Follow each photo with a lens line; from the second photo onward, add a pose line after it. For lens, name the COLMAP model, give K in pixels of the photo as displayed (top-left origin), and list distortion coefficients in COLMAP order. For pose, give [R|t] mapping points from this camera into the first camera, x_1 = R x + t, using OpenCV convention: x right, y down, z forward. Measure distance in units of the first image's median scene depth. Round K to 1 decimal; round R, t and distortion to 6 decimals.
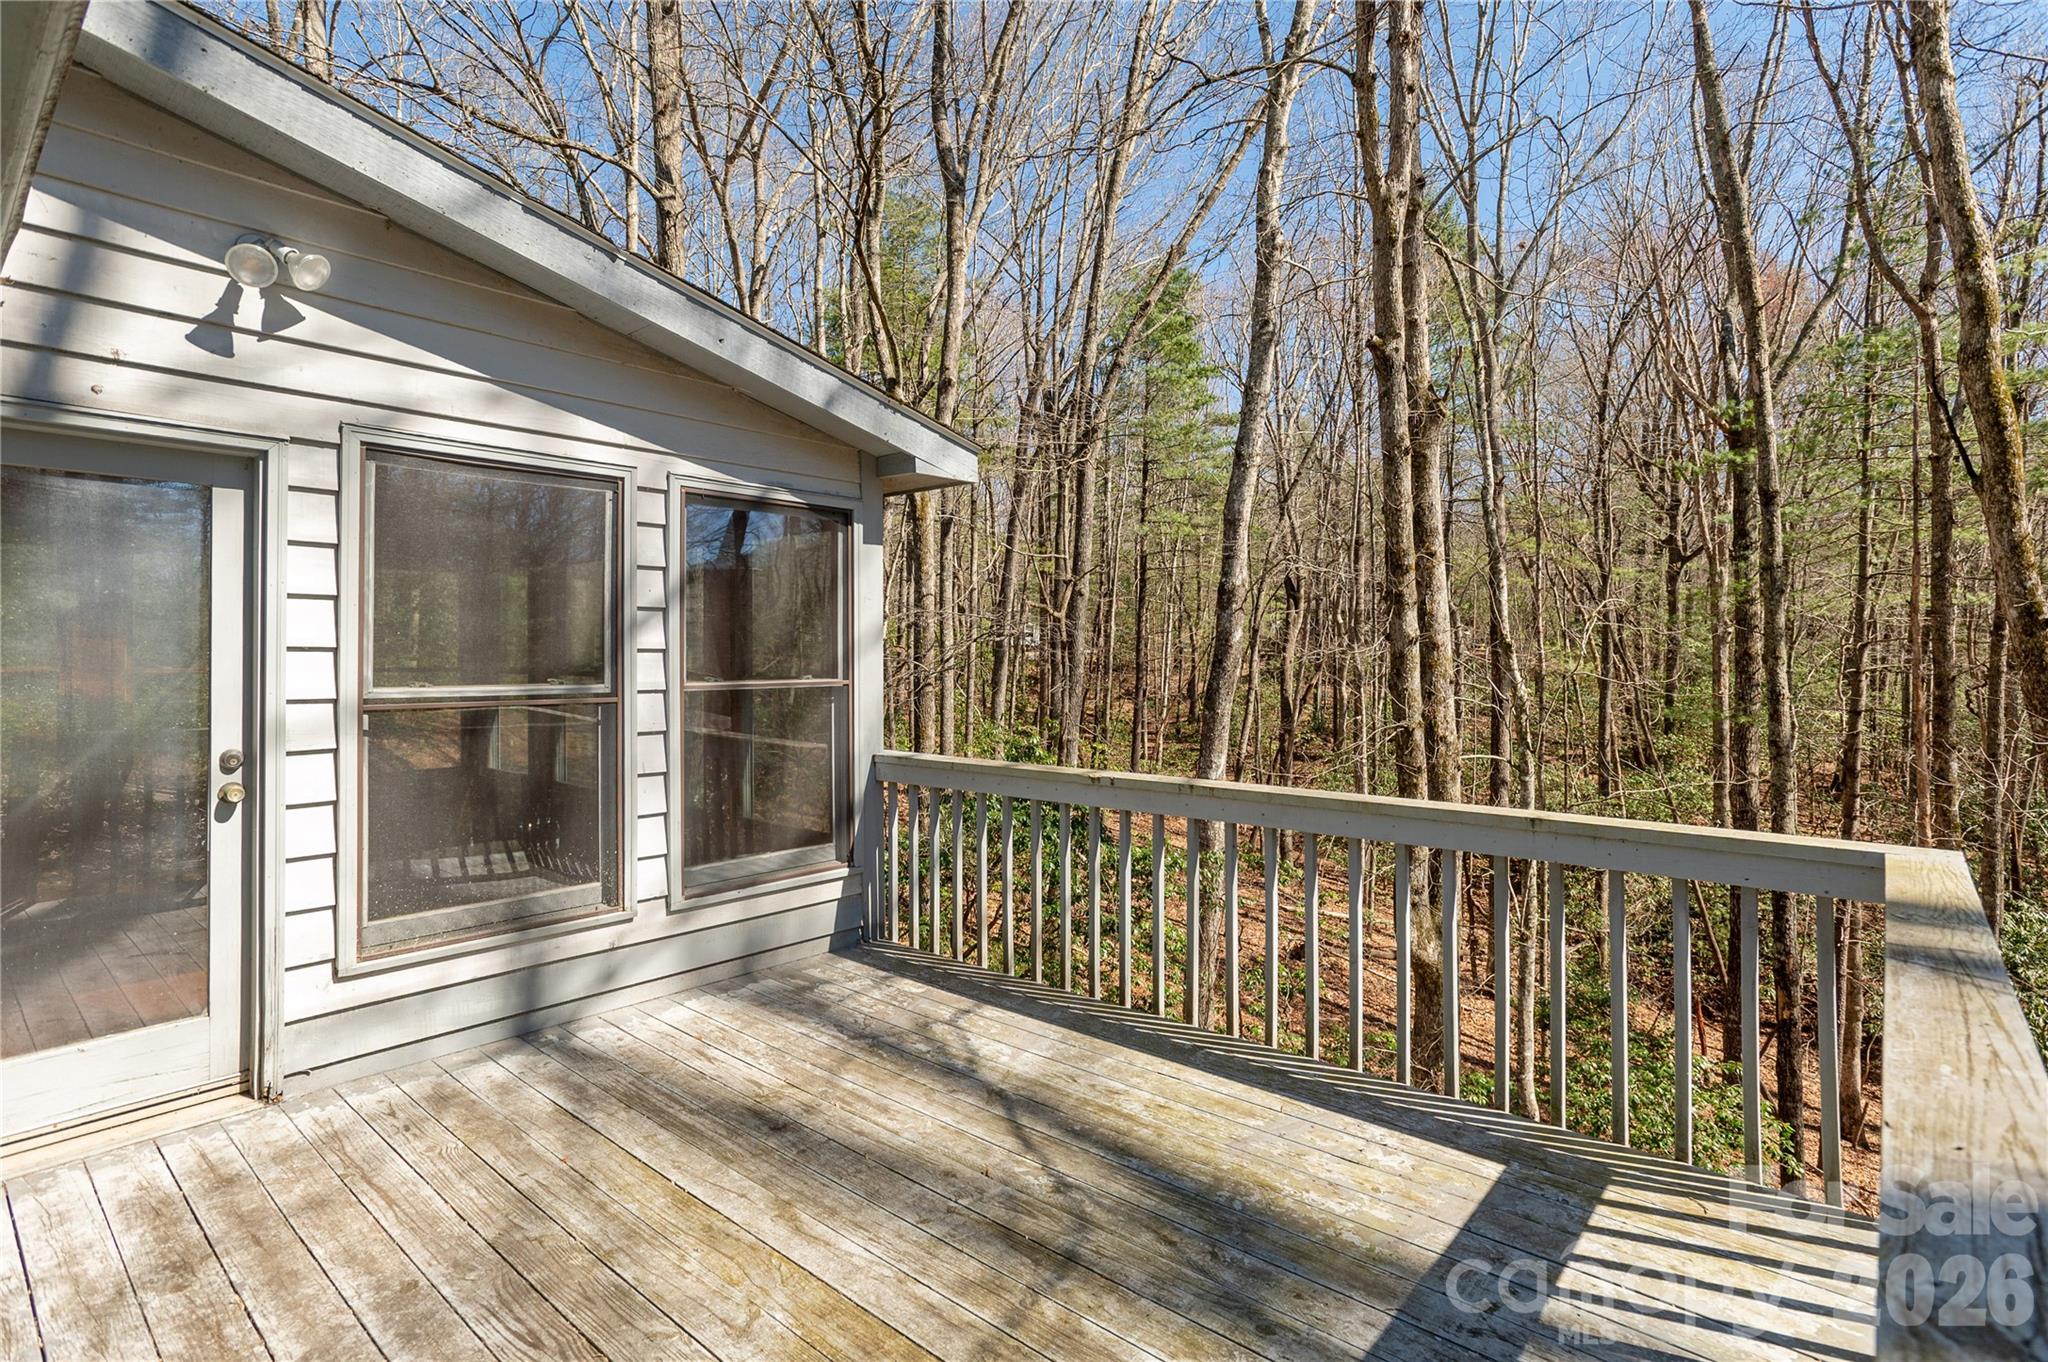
lens RADIAL K [[986.8, 0, 1027.4], [0, 986.8, 663.7], [0, 0, 1]] dist [-0.011194, 0.005836]
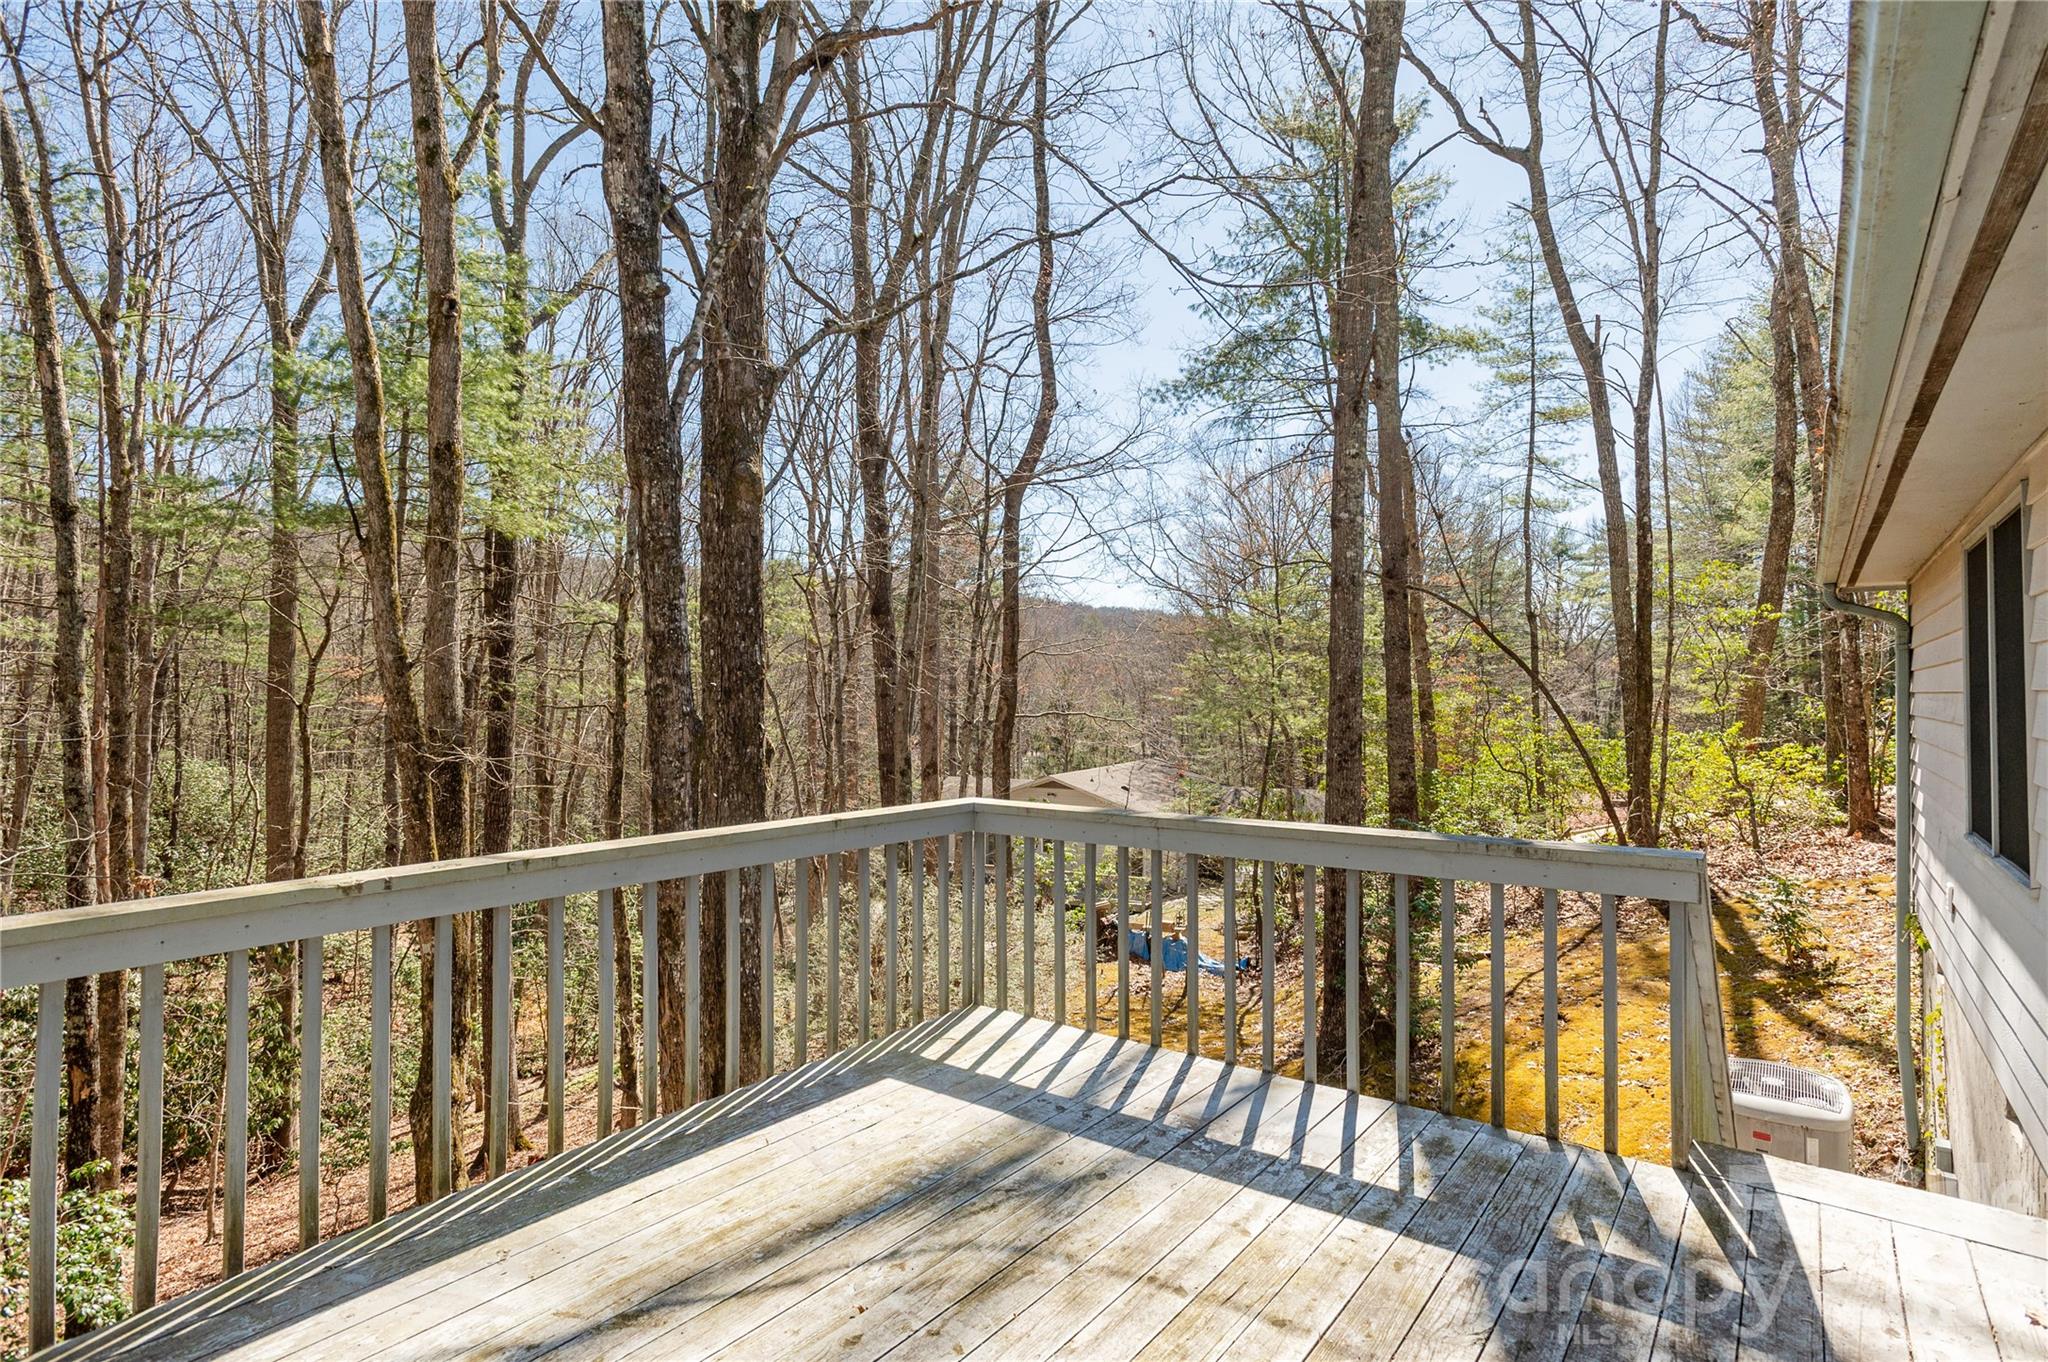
lens RADIAL K [[986.8, 0, 1029.6], [0, 986.8, 682.1], [0, 0, 1]] dist [-0.011194, 0.005836]
pose [[-0.026402, 0.005398, 0.999637, -0.885344], [0.006889, 0.999963, -0.005218, -0.028447], [-0.999628, 0.006749, -0.026438, 0.838327]]
